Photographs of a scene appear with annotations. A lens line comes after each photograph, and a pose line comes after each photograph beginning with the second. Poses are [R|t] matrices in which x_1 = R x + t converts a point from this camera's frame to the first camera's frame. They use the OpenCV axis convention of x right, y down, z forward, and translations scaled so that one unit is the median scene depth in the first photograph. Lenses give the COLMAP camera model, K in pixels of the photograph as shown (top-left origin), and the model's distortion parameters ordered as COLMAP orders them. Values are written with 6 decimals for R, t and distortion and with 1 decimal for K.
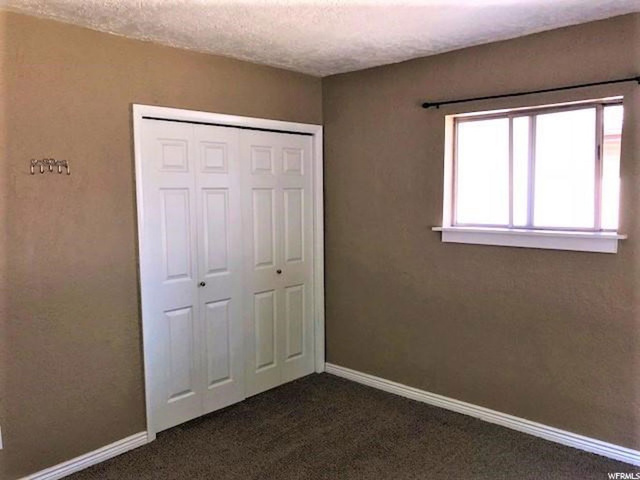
lens RADIAL K [[525.0, 0, 322.3], [0, 525.0, 240.2], [0, 0, 1]] dist [0.020371, -0.032035]
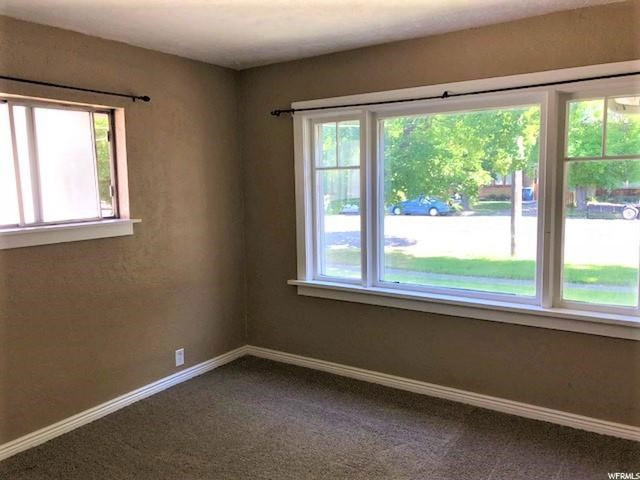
lens RADIAL K [[525.0, 0, 322.3], [0, 525.0, 240.2], [0, 0, 1]] dist [0.020371, -0.032035]
pose [[-0.162020, -0.100839, 0.981622, -0.640436], [0.113323, 0.986282, 0.120022, -0.052836], [-0.980259, 0.130687, -0.148370, 0.652285]]
